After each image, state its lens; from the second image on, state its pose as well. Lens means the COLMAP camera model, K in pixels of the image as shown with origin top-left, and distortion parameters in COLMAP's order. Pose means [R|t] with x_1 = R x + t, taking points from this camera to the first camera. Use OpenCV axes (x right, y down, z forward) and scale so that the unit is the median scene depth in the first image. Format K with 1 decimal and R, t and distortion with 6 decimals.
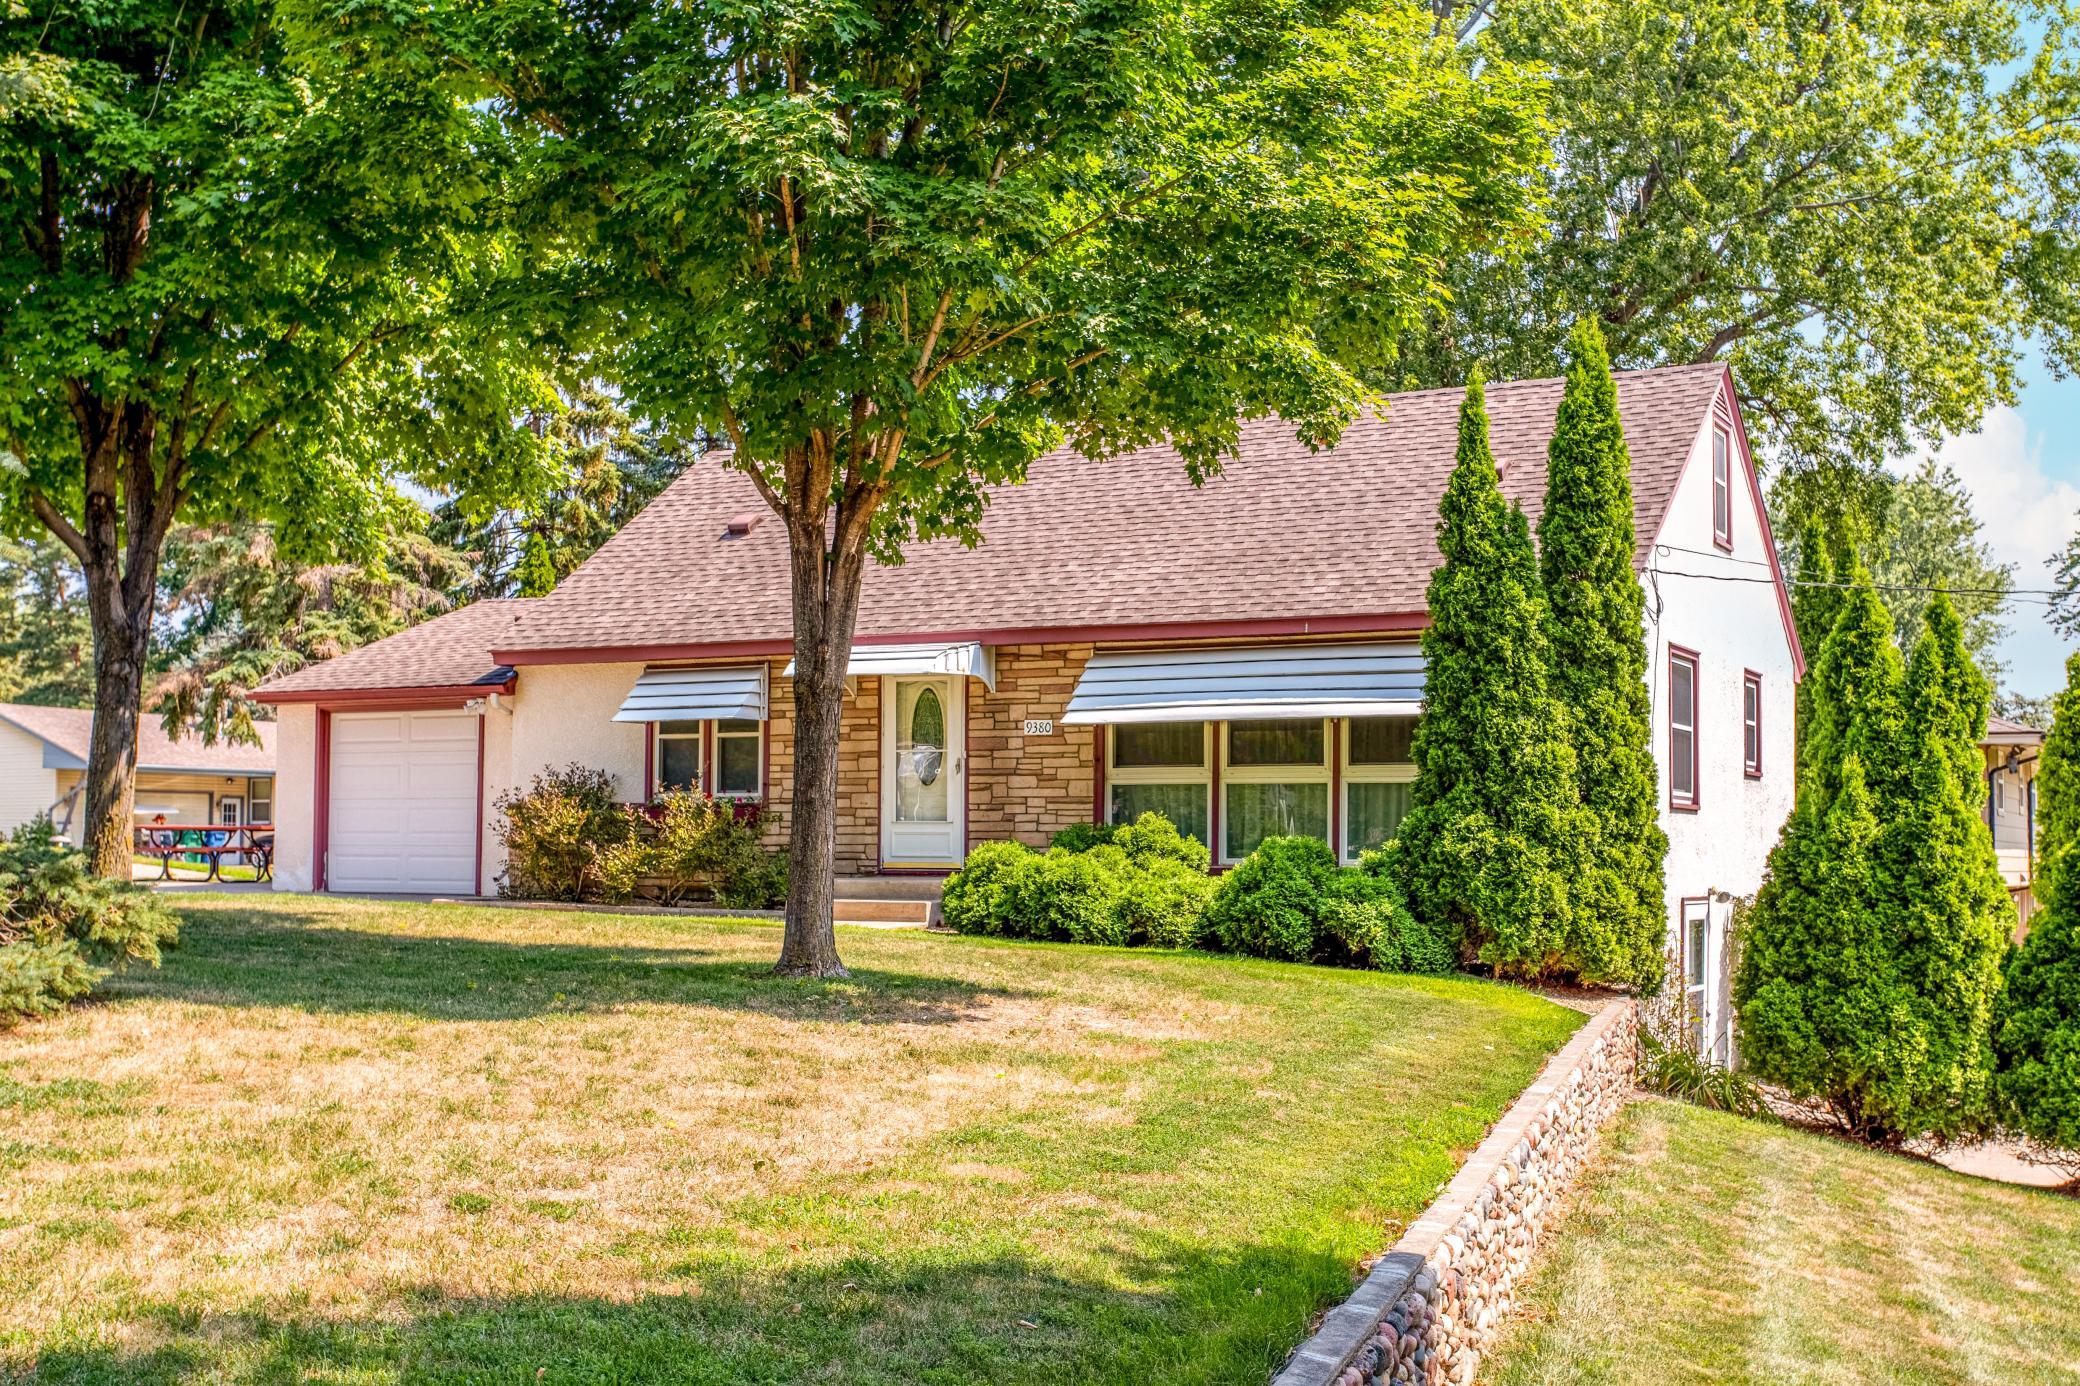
lens RADIAL K [[2191.7, 0, 1038.5], [0, 2191.7, 692.0], [0, 0, 1]] dist [-0.041210, 0.000000]
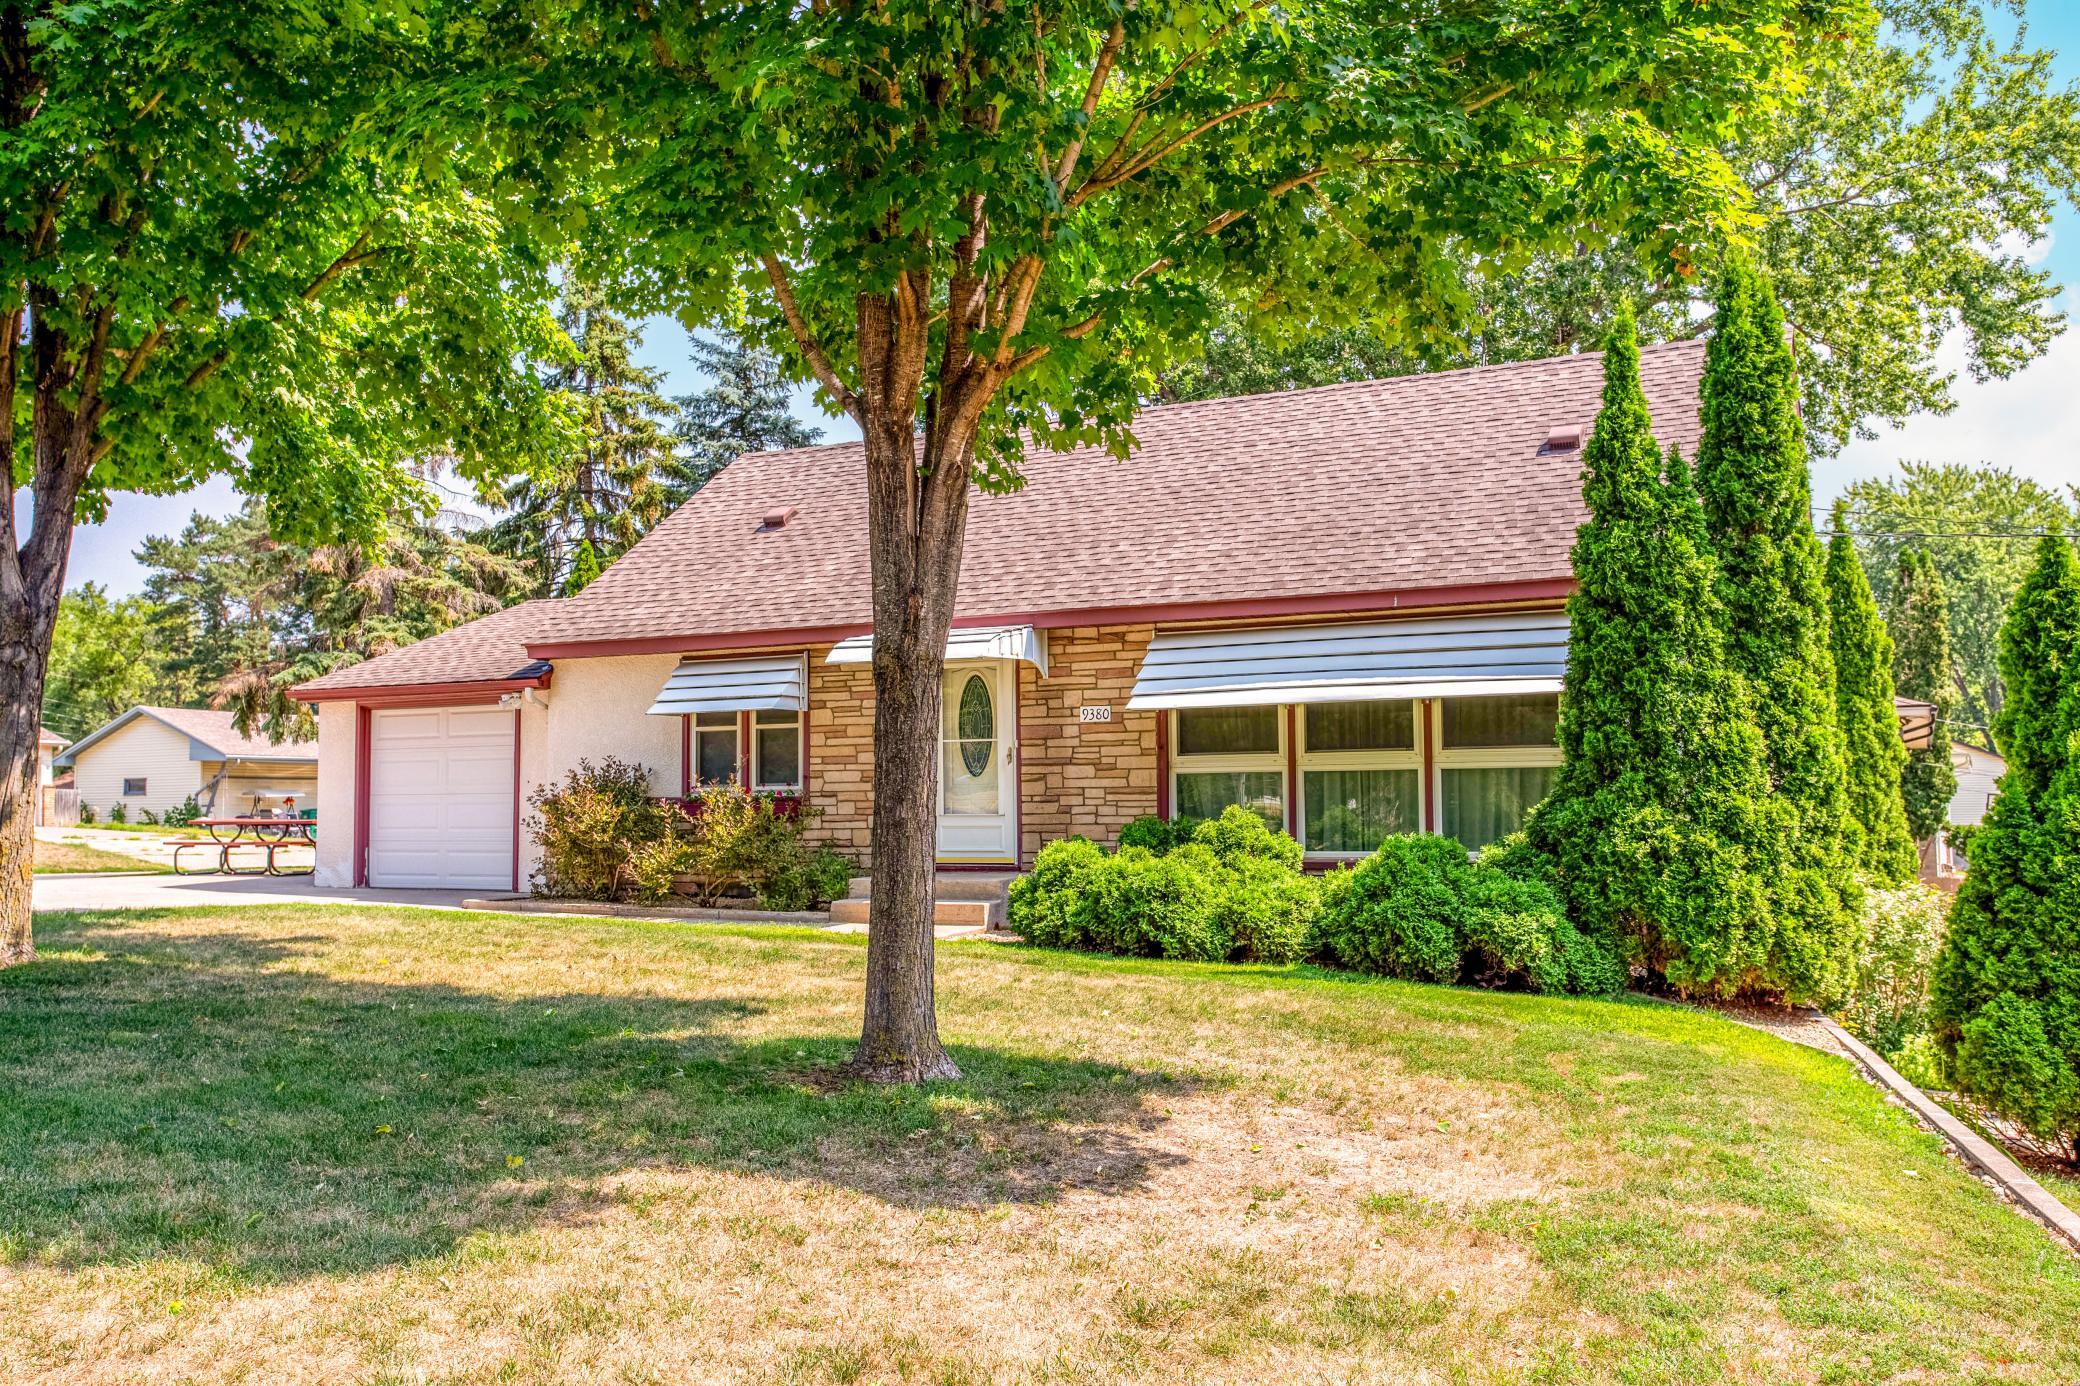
lens RADIAL K [[1695.4, 0, 1026.3], [0, 1695.4, 634.0], [0, 0, 1]] dist [-0.052303, 0.018794]
pose [[0.999771, -0.013752, 0.016382, -0.051685], [0.014267, 0.999396, -0.031696, 0.005466], [-0.015936, 0.031923, 0.999363, 0.331431]]
